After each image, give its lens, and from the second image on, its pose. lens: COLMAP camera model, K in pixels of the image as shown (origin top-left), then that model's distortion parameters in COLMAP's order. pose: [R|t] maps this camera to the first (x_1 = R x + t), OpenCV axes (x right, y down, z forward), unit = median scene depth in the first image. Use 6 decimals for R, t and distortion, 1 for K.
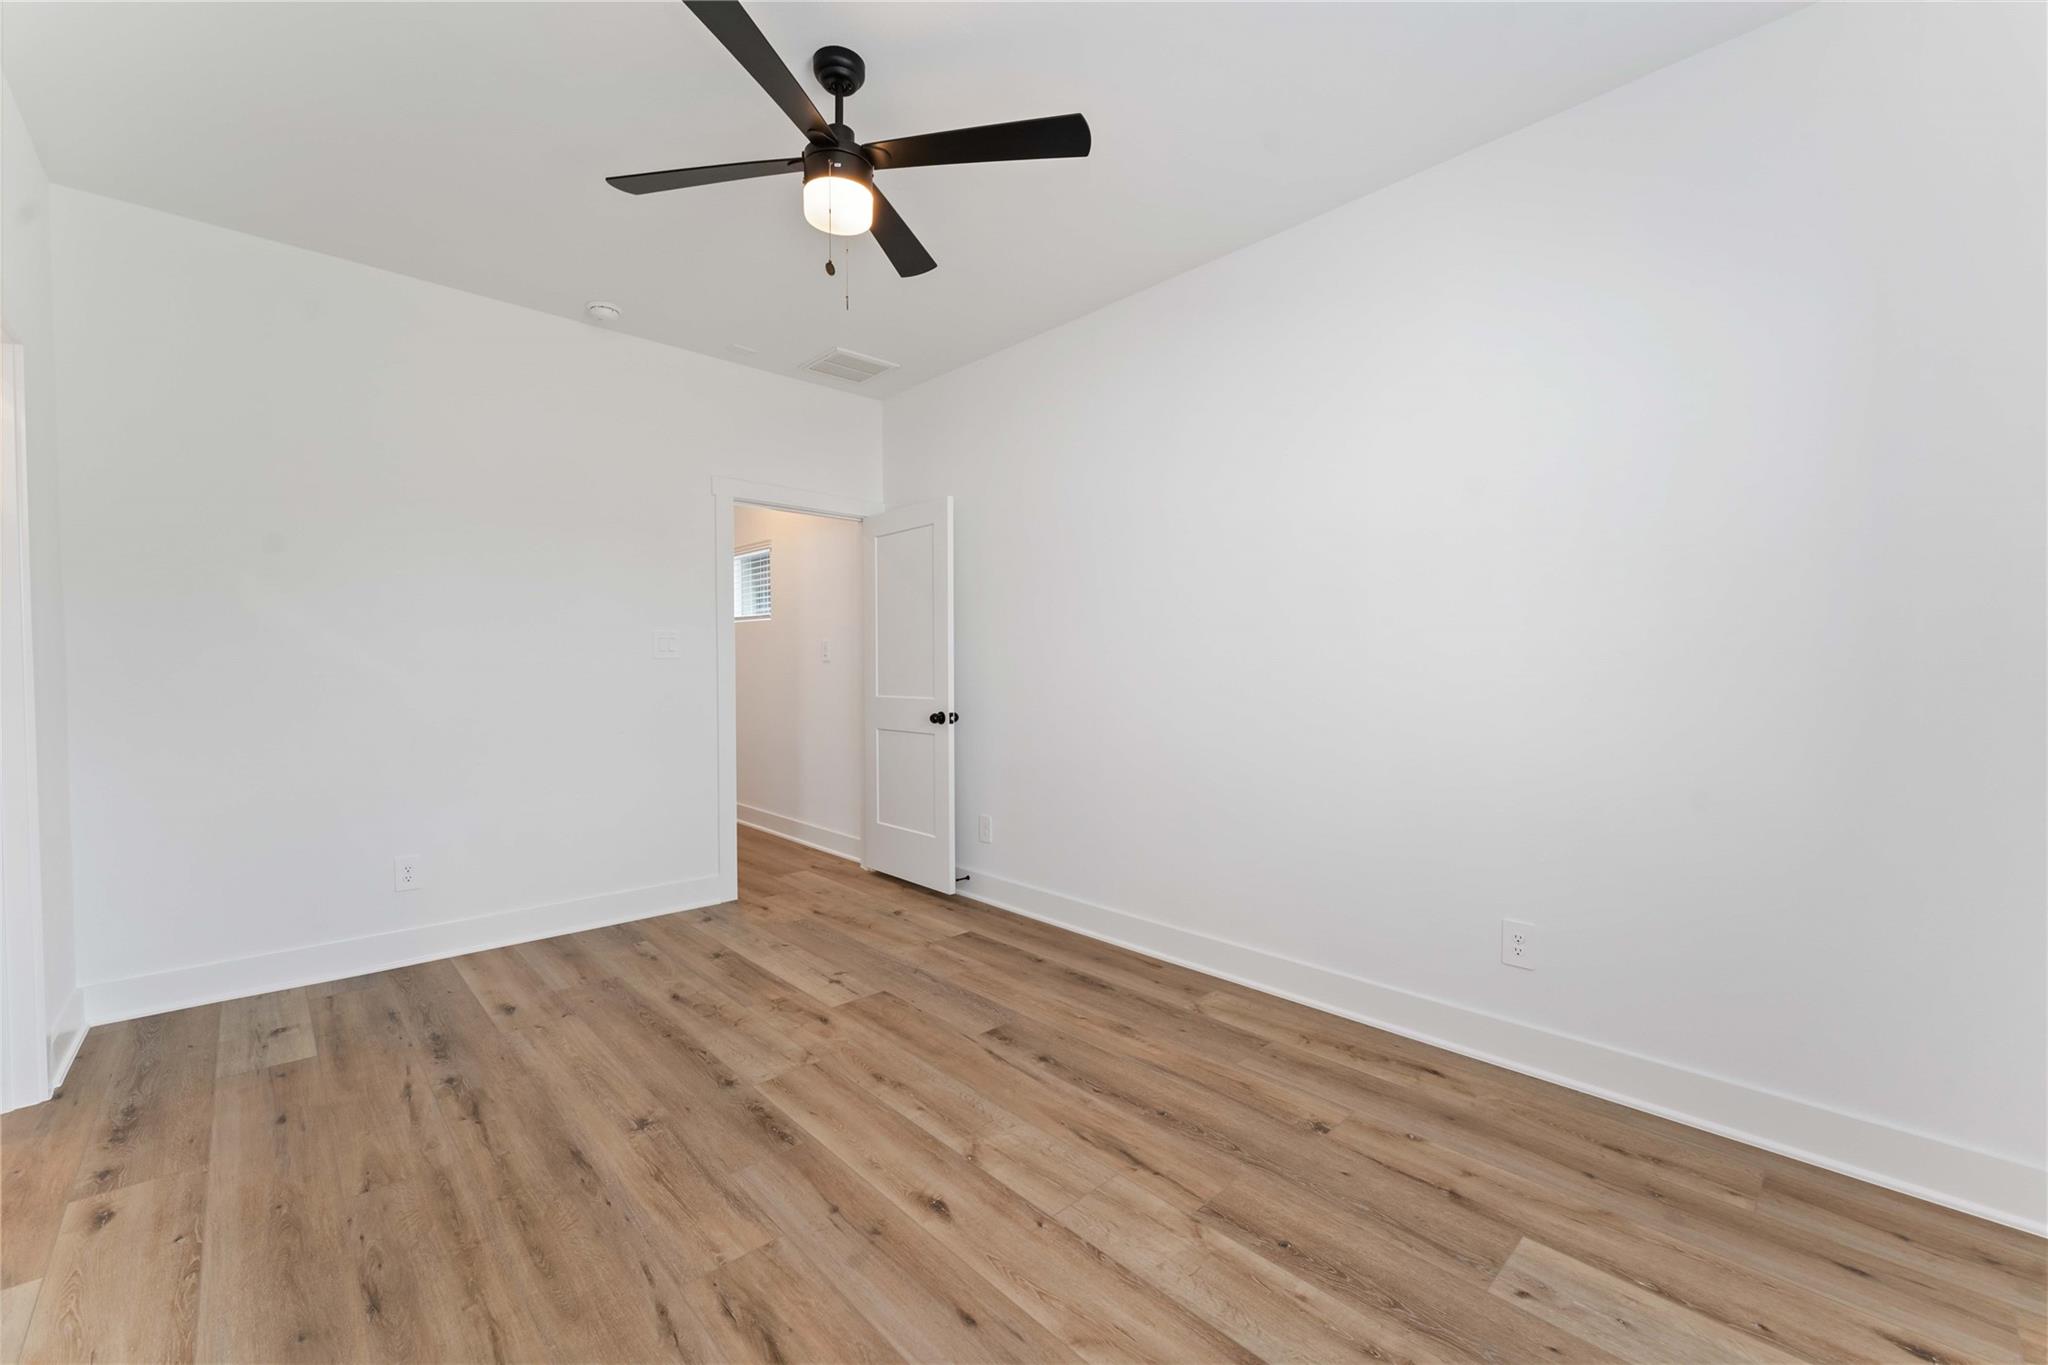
lens RADIAL K [[831.4, 0, 1015.9], [0, 831.4, 679.2], [0, 0, 1]] dist [0.000377, -0.000089]
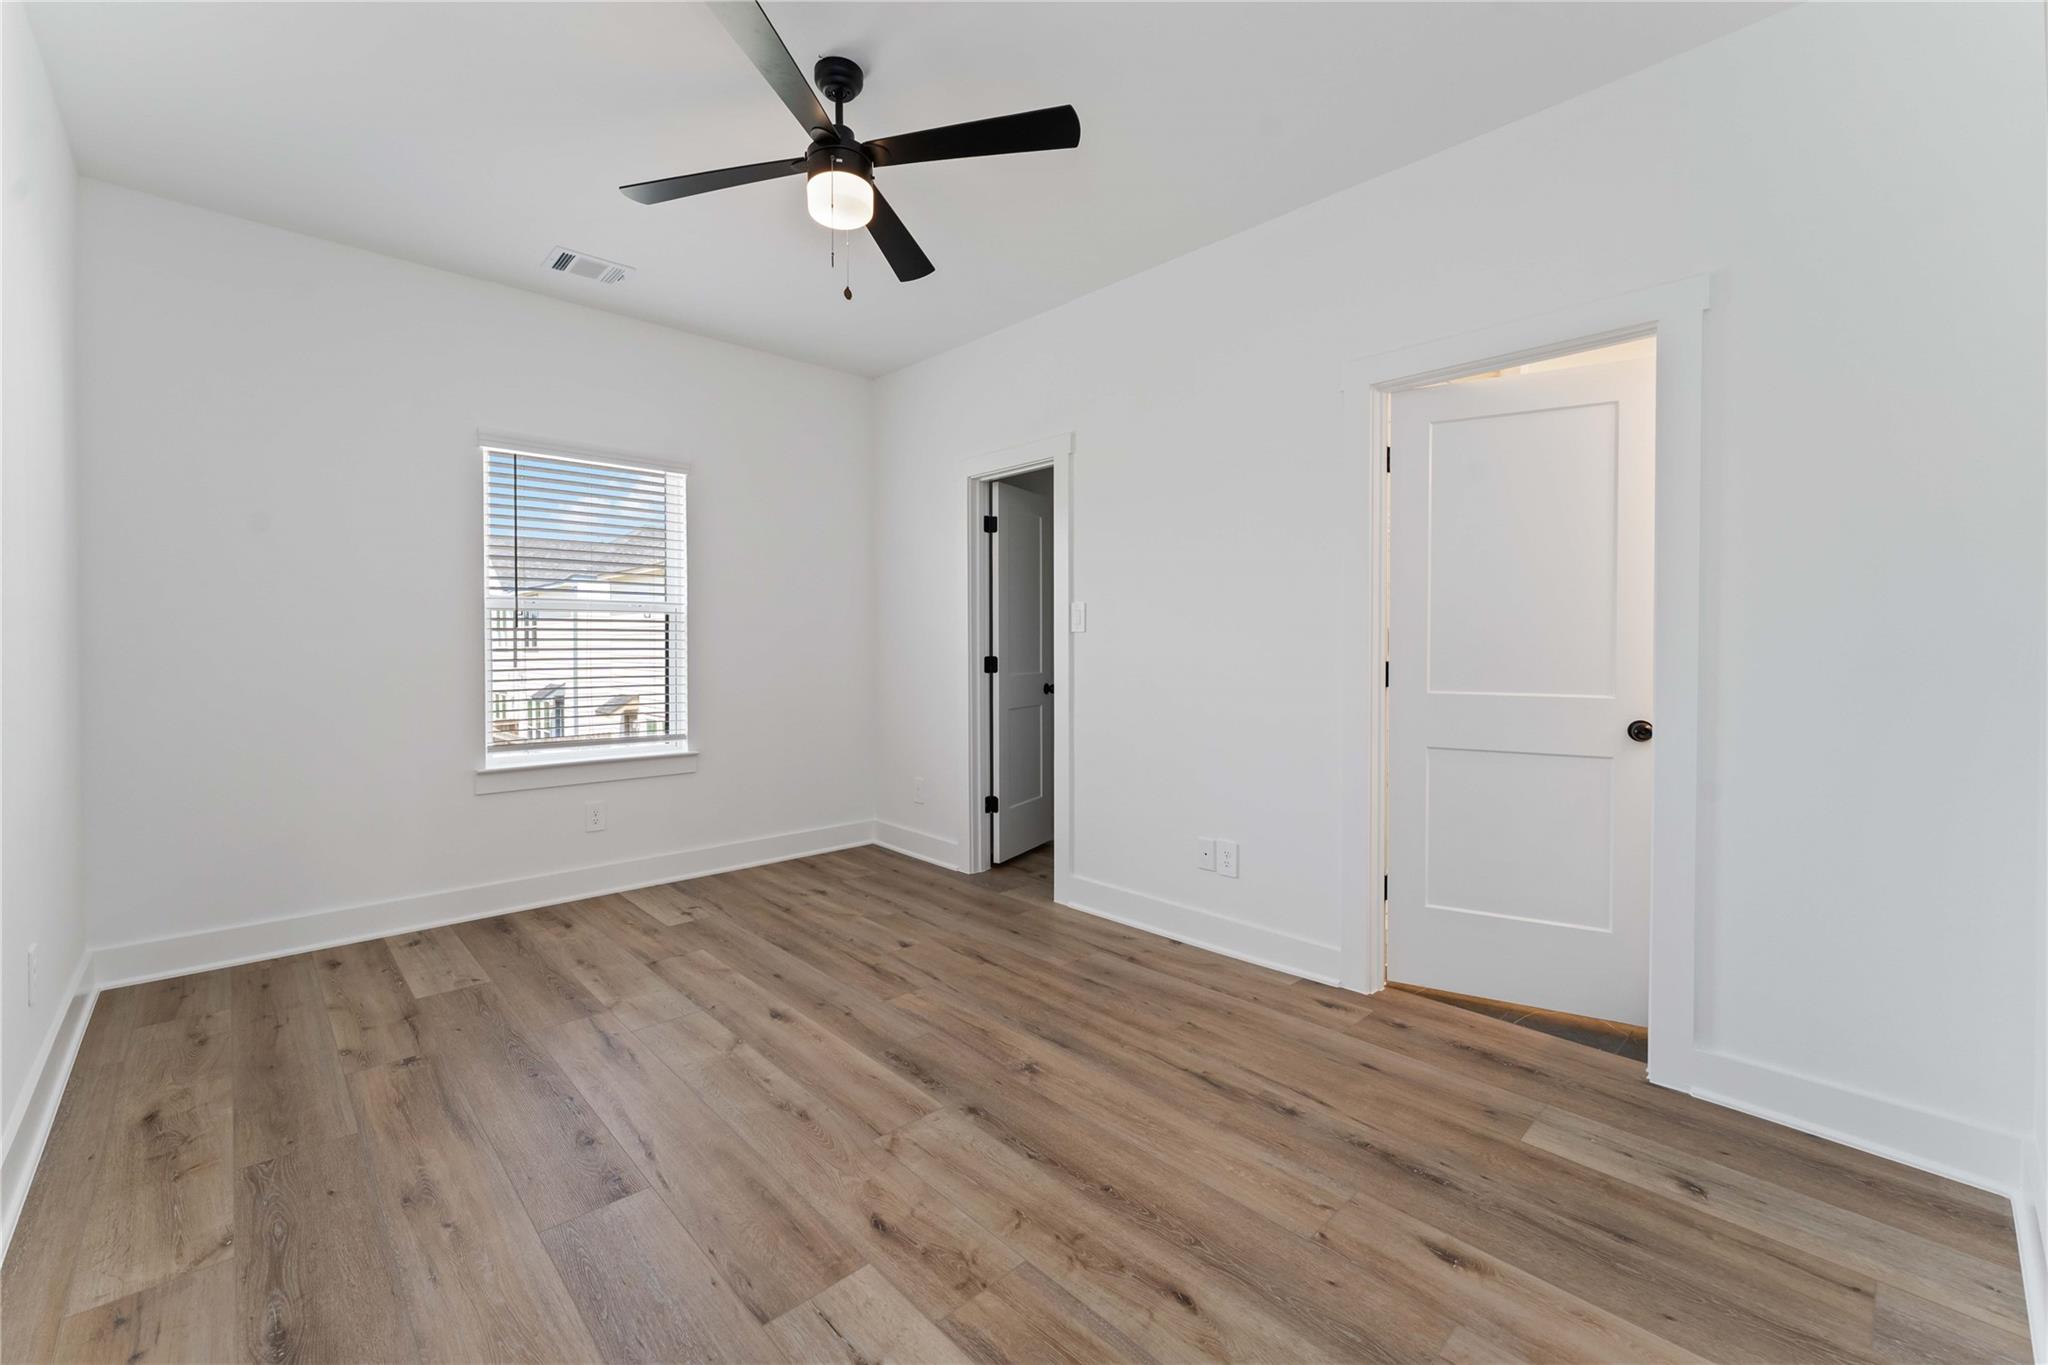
lens RADIAL K [[860.9, 0, 1011.7], [0, 860.9, 647.0], [0, 0, 1]] dist [-0.000178, -0.000418]
pose [[-1.000000, -0.000412, 0.000707, -0.404032], [-0.000400, 0.999856, 0.016955, -0.025730], [-0.000714, 0.016955, -0.999856, 1.995482]]
